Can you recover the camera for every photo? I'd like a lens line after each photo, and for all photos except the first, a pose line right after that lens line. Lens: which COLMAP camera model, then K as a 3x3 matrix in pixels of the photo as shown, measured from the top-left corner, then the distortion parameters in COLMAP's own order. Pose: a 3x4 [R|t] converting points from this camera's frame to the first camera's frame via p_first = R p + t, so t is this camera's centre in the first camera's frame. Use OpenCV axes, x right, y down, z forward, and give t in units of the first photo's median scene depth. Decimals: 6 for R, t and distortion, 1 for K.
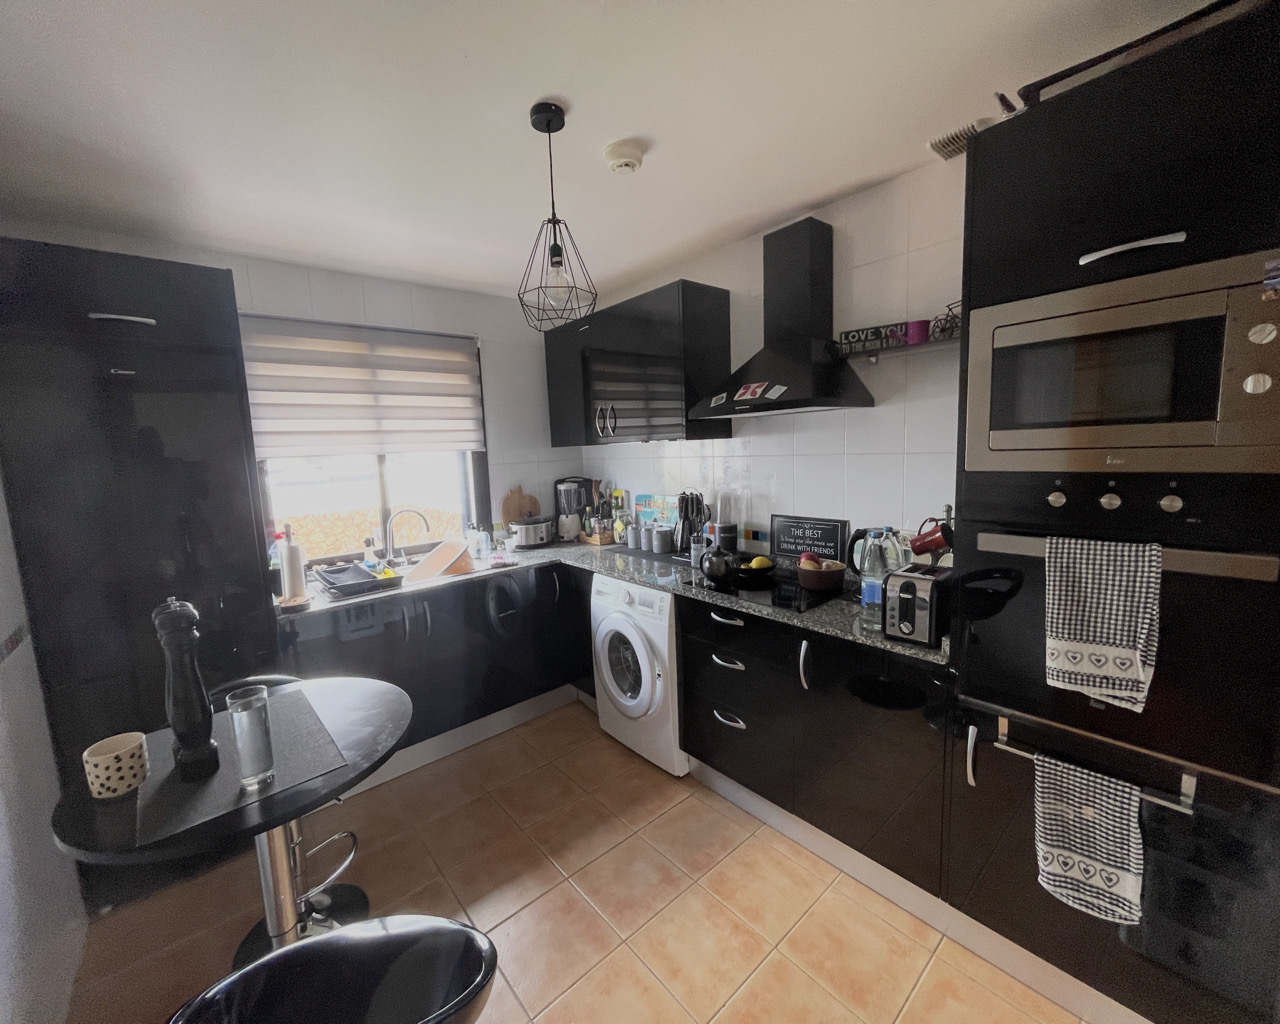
lens RADIAL K [[517.1, 0, 636.0], [0, 517.1, 501.3], [0, 0, 1]] dist [-0.003044, 0.001212]
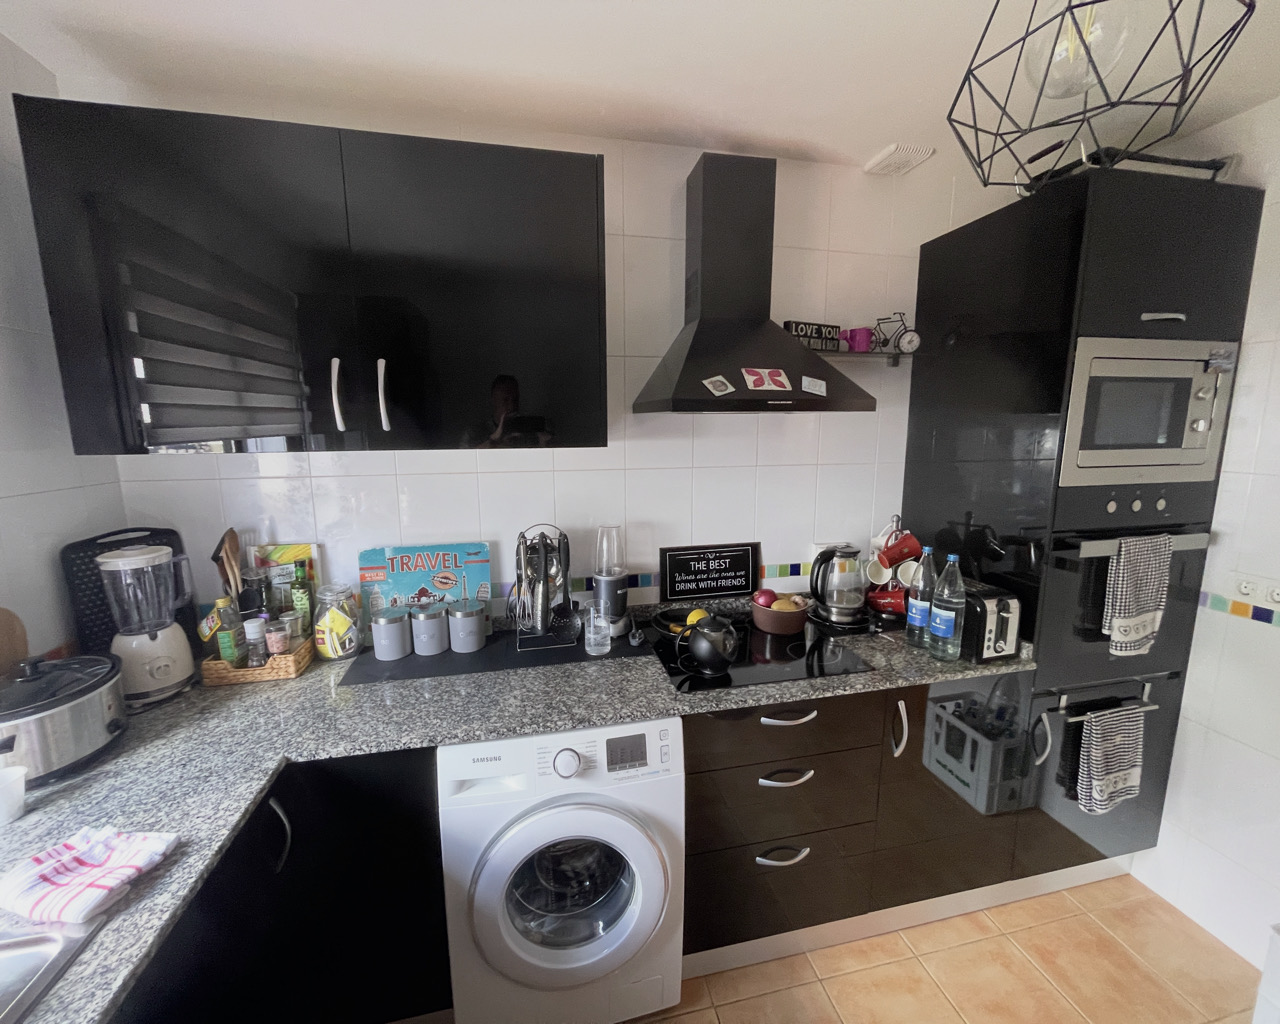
lens RADIAL K [[517.1, 0, 636.0], [0, 517.1, 501.3], [0, 0, 1]] dist [-0.003044, 0.001212]
pose [[0.473548, -0.090598, 0.876096, -0.412627], [0.078650, 0.995071, 0.060390, -0.092933], [-0.877250, 0.040308, 0.478339, 0.717709]]
